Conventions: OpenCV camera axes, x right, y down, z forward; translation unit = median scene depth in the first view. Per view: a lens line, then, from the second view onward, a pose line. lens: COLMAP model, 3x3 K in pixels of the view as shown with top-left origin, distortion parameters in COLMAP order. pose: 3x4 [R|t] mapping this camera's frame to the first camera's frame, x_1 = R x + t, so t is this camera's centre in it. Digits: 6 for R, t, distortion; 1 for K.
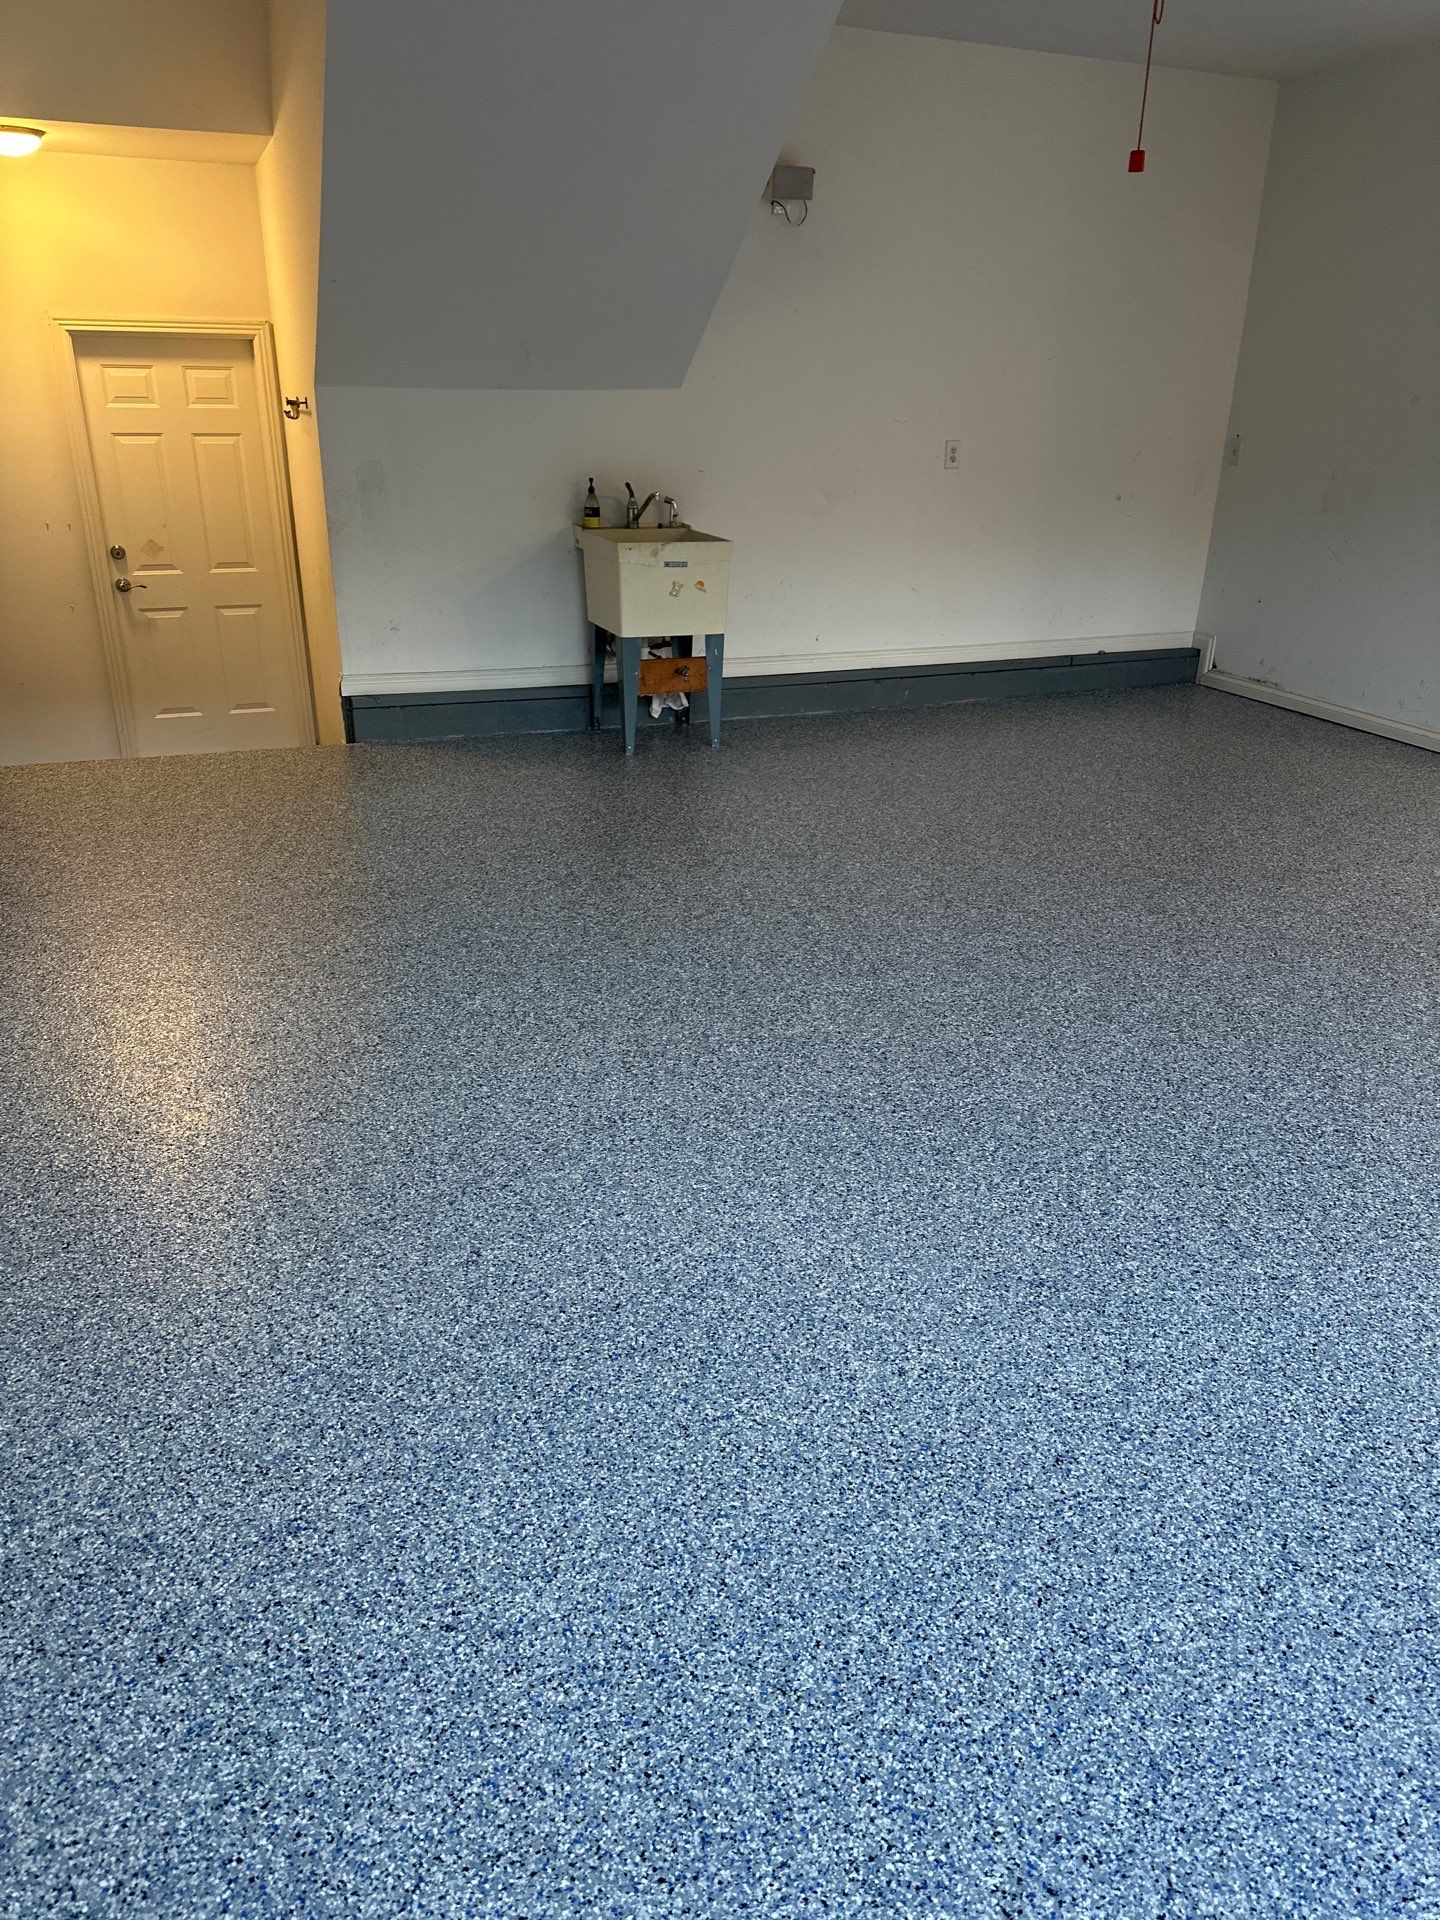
lens RADIAL K [[1324.0, 0, 722.2], [0, 1324.0, 1026.9], [0, 0, 1]] dist [0.147384, -0.249039]
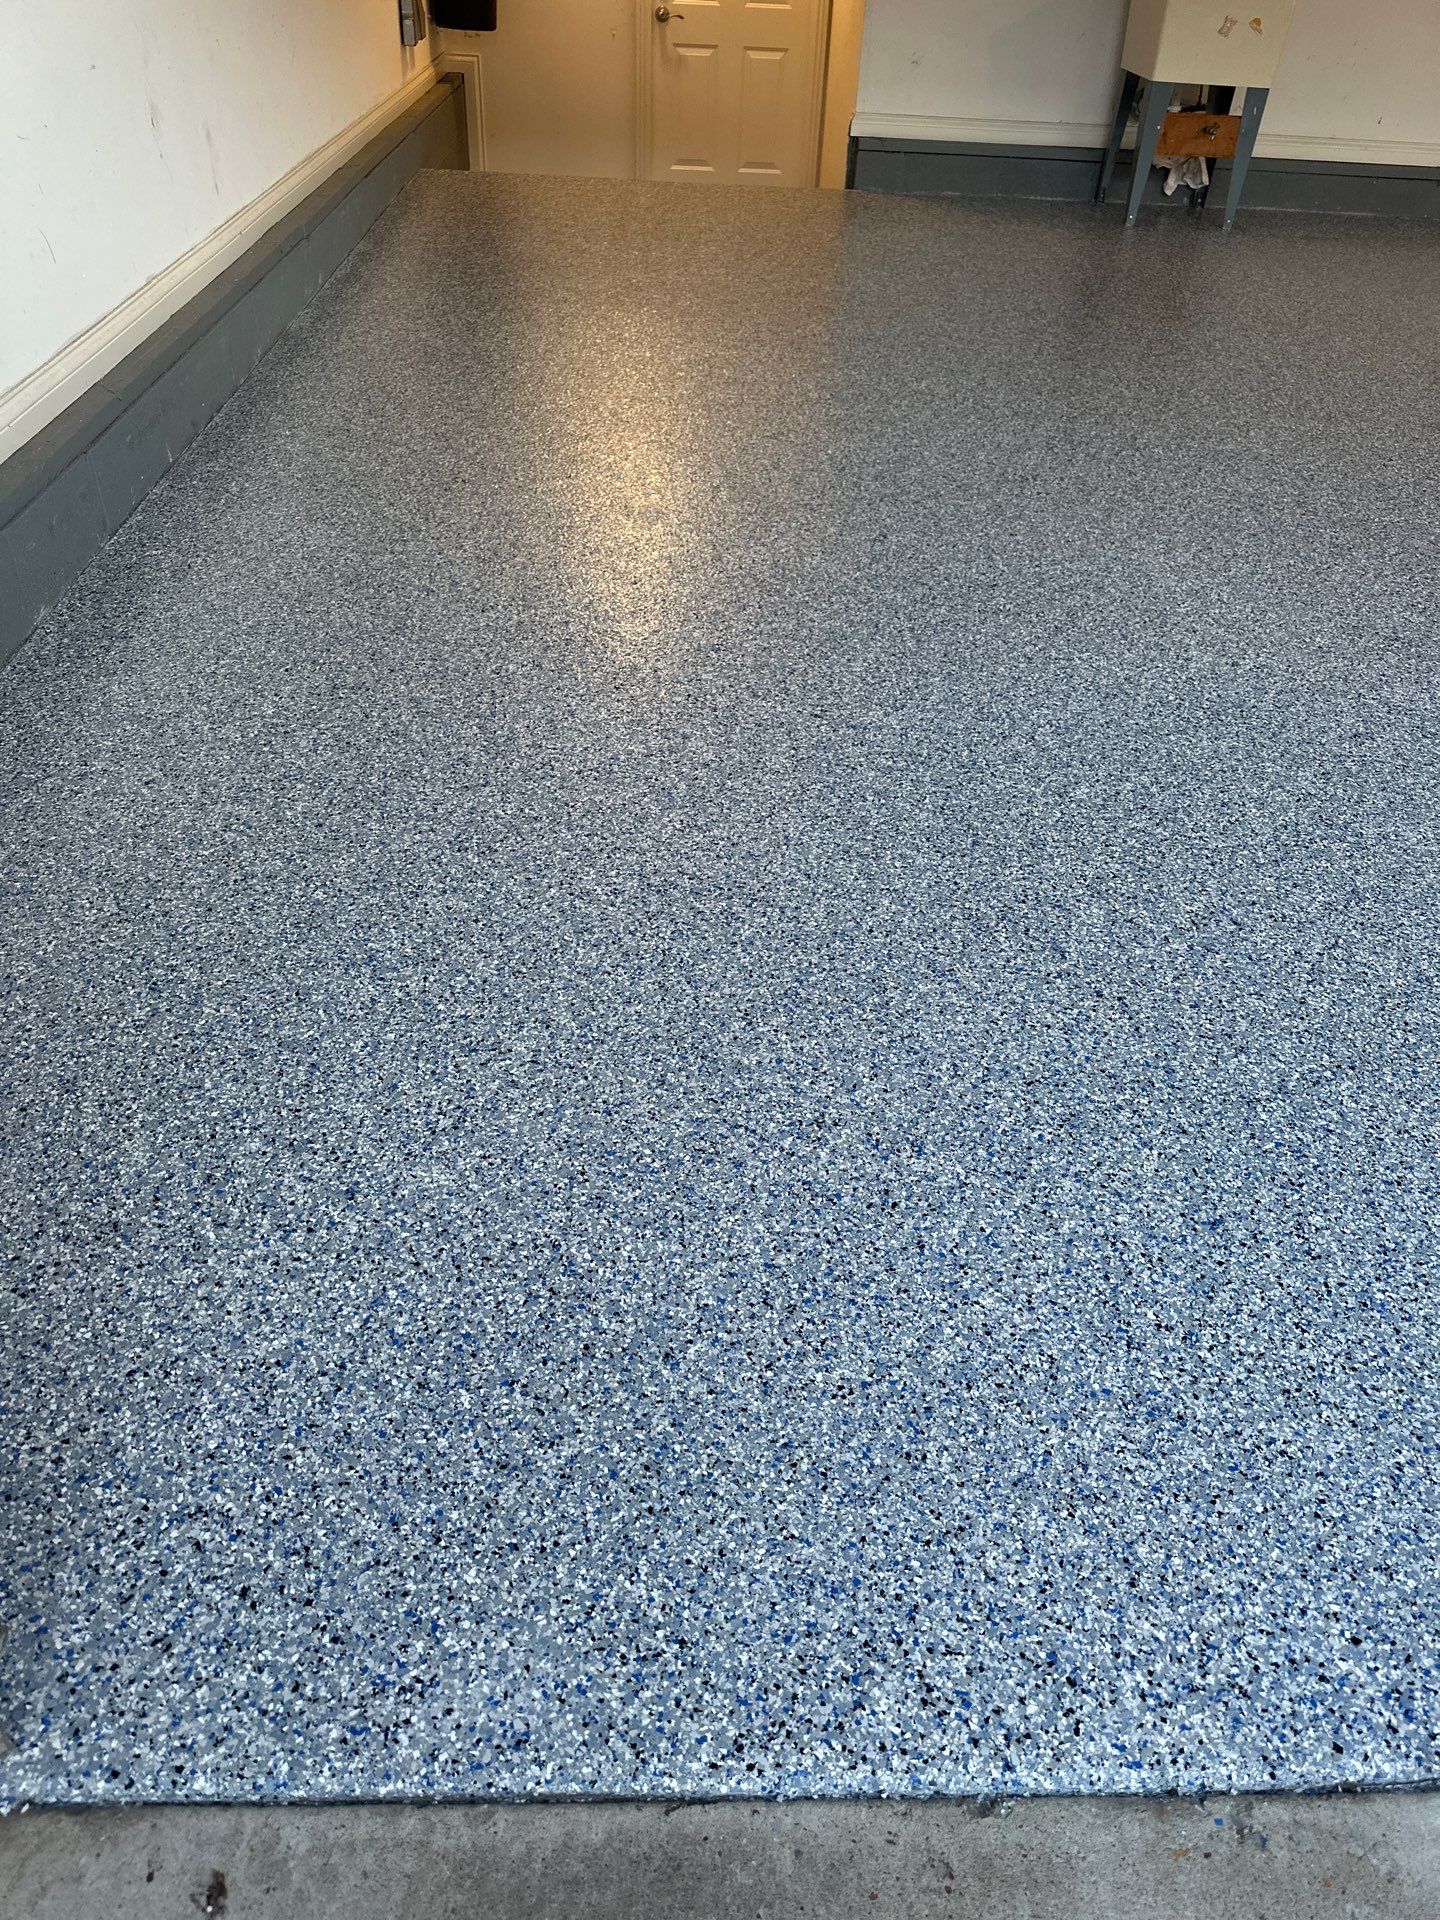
lens RADIAL K [[1335.3, 0, 720.0], [0, 1335.3, 1000.9], [0, 0, 1]] dist [0.051057, -0.042907]
pose [[0.938210, 0.235329, -0.253737, 0.034015], [-0.167092, 0.950118, 0.263354, 0.124314], [0.303055, -0.204684, 0.930732, -0.097983]]
